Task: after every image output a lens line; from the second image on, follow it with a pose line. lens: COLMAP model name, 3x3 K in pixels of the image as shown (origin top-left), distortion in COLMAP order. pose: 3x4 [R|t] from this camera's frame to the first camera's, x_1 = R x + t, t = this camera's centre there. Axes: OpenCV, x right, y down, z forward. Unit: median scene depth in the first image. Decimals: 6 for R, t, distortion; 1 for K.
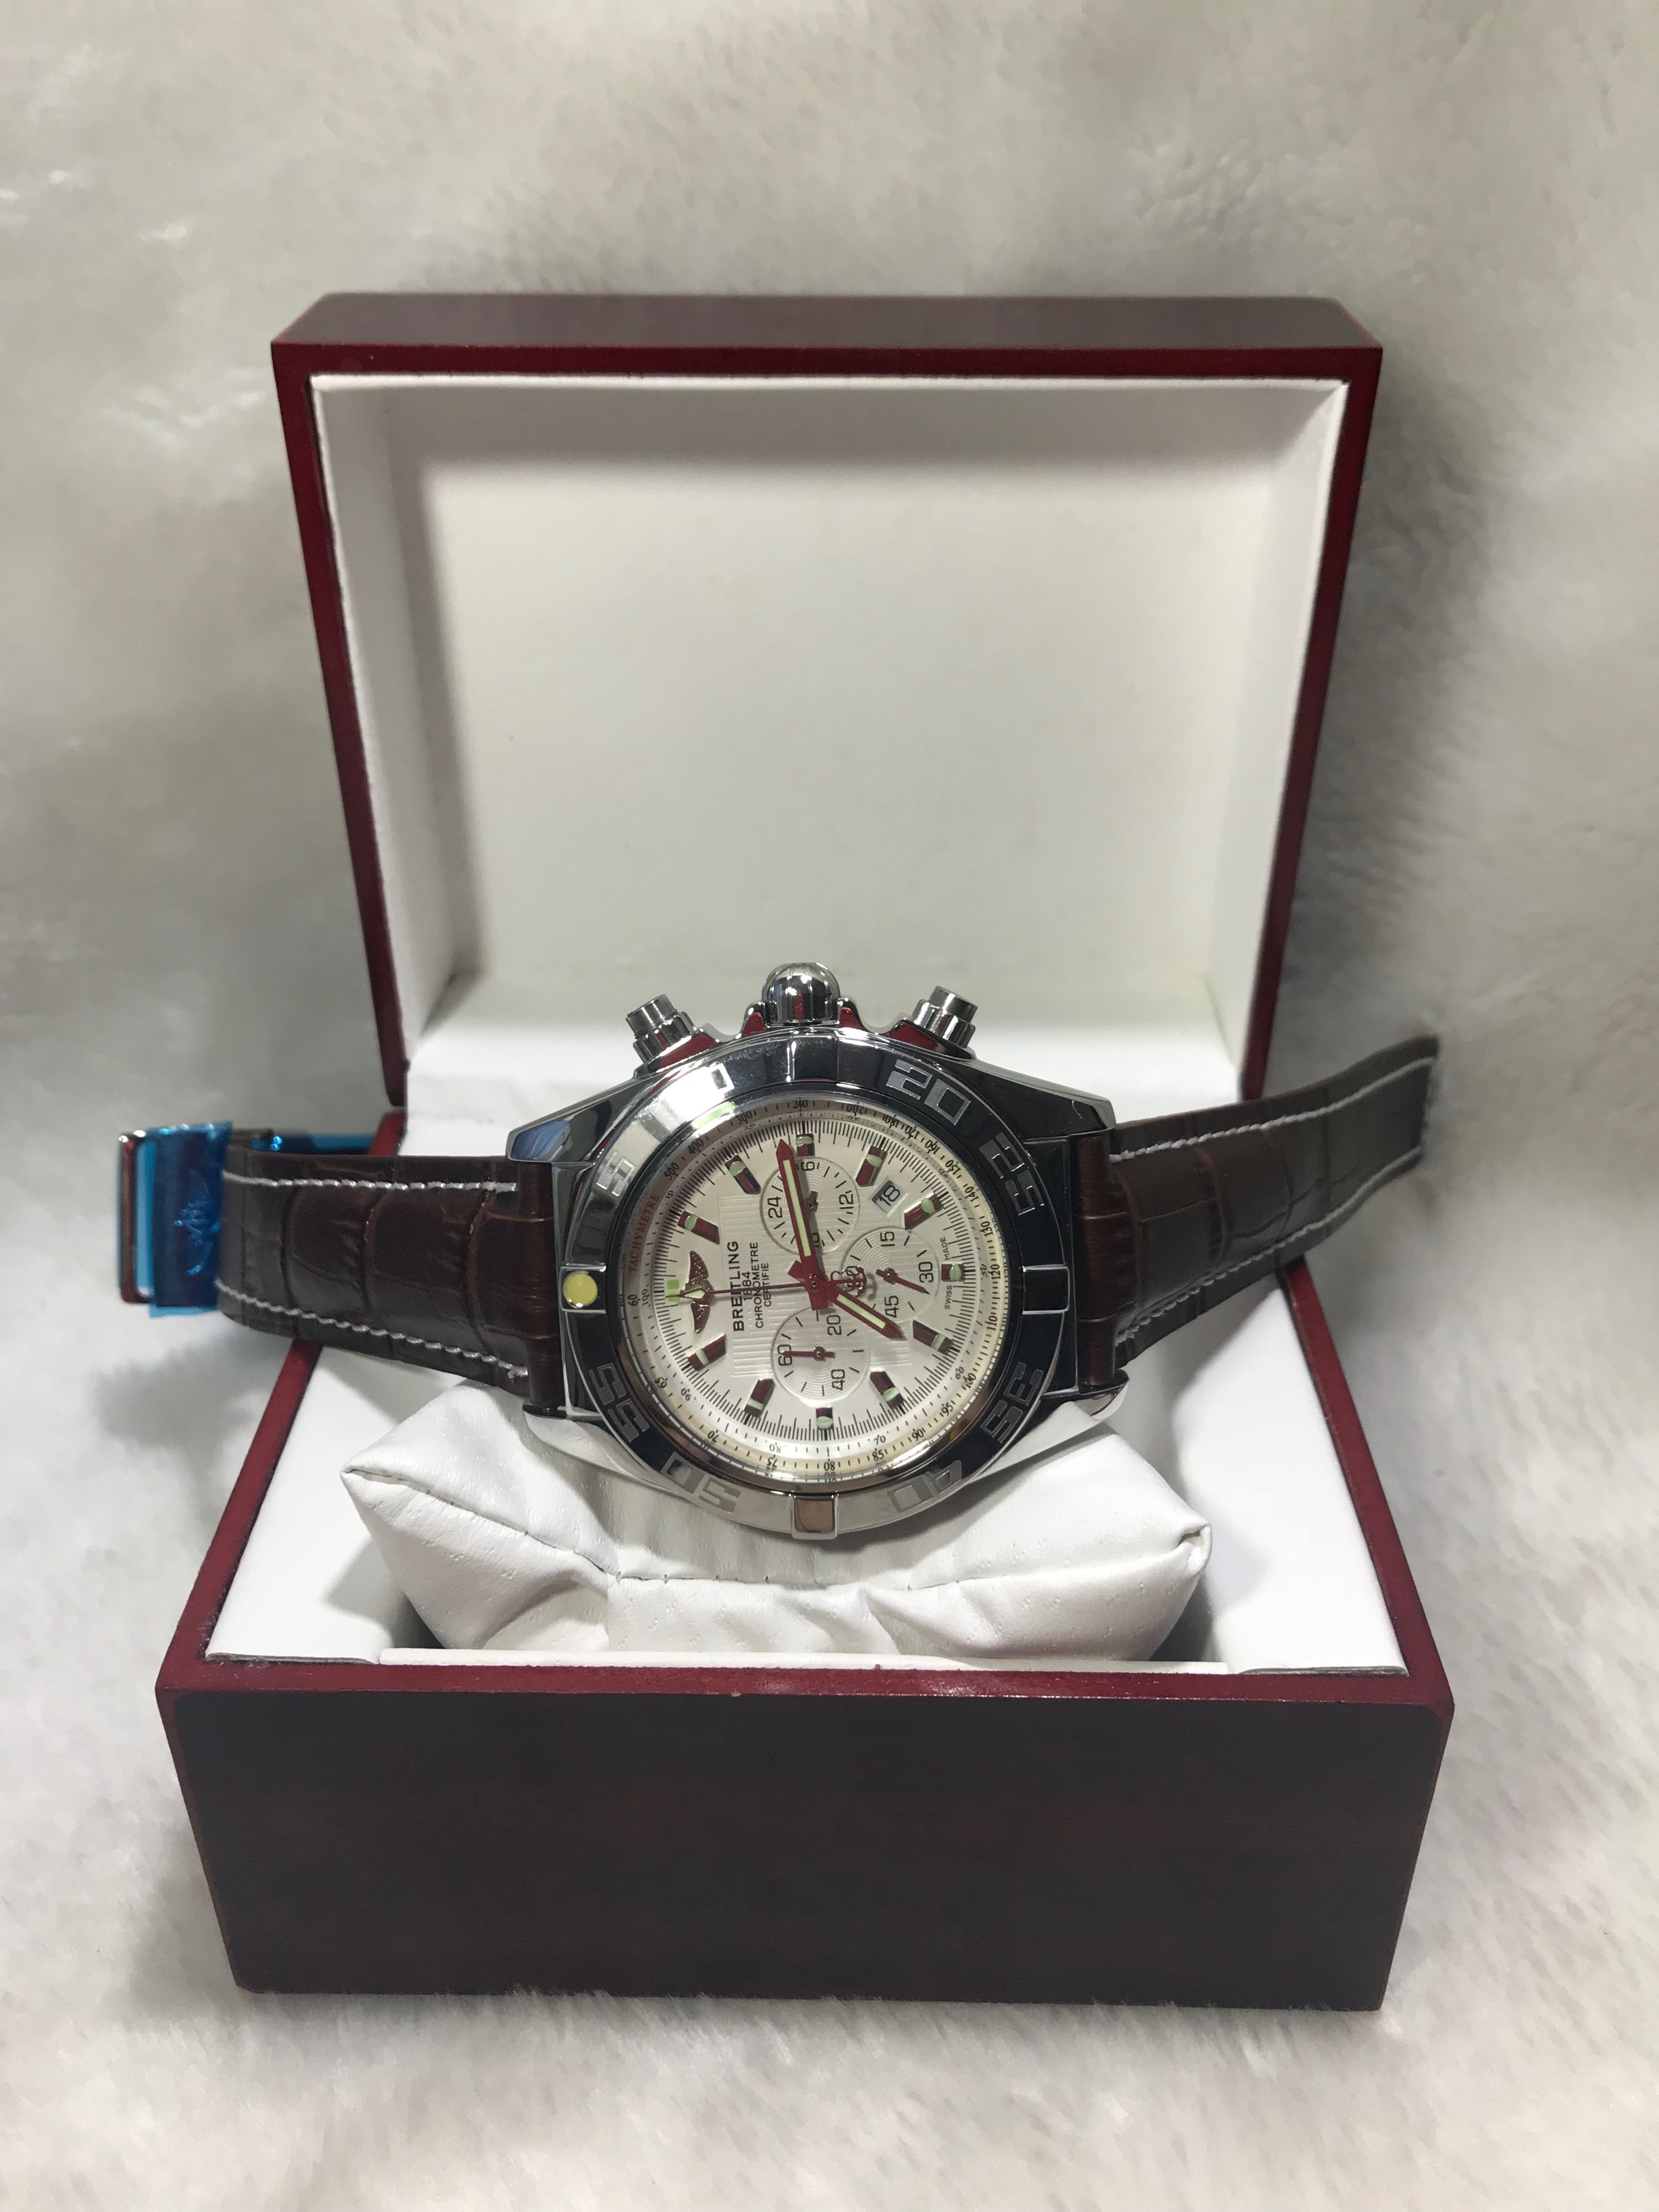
lens RADIAL K [[1786.7, 0, 829.5], [0, 1786.7, 1106.0], [0, 0, 1]] dist [0.202222, 0.000795]
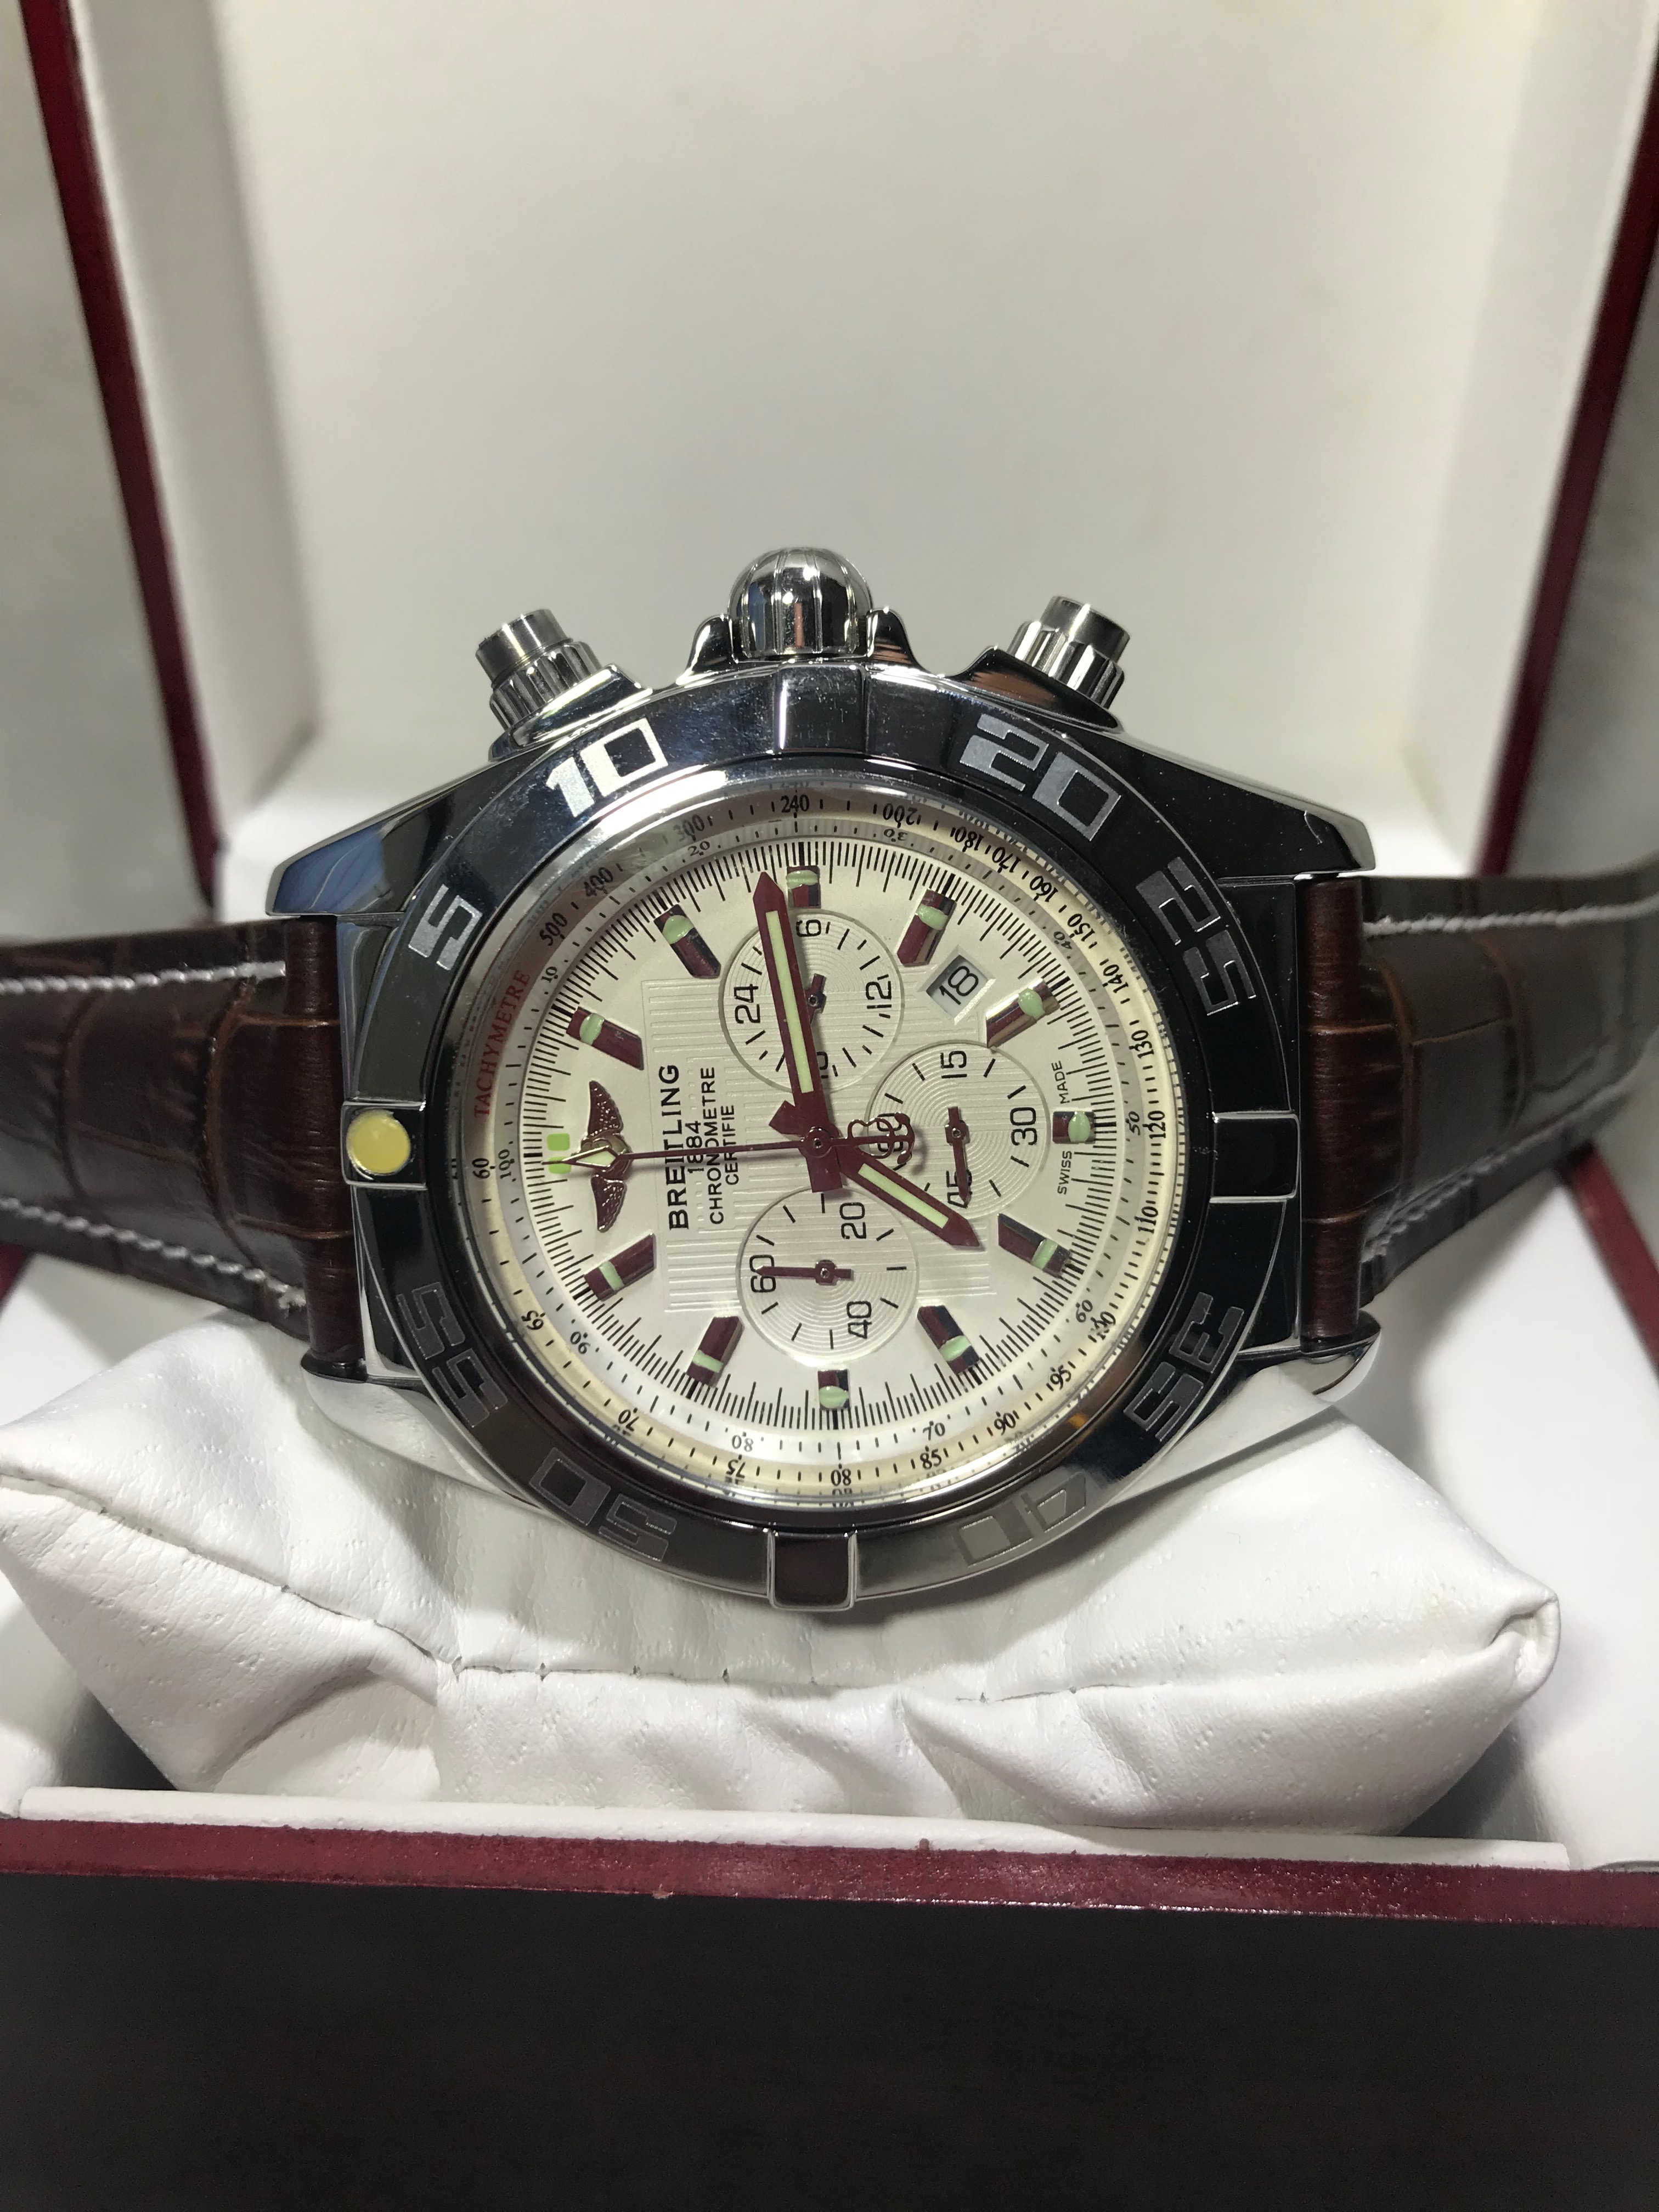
lens RADIAL K [[1811.7, 0, 829.5], [0, 1811.7, 1106.0], [0, 0, 1]] dist [0.118627, -0.003995]
pose [[0.999839, 0.014333, -0.010840, 0.000826], [-0.013986, 0.999409, 0.031416, 0.070277], [0.011284, -0.031259, 0.999448, 0.450885]]
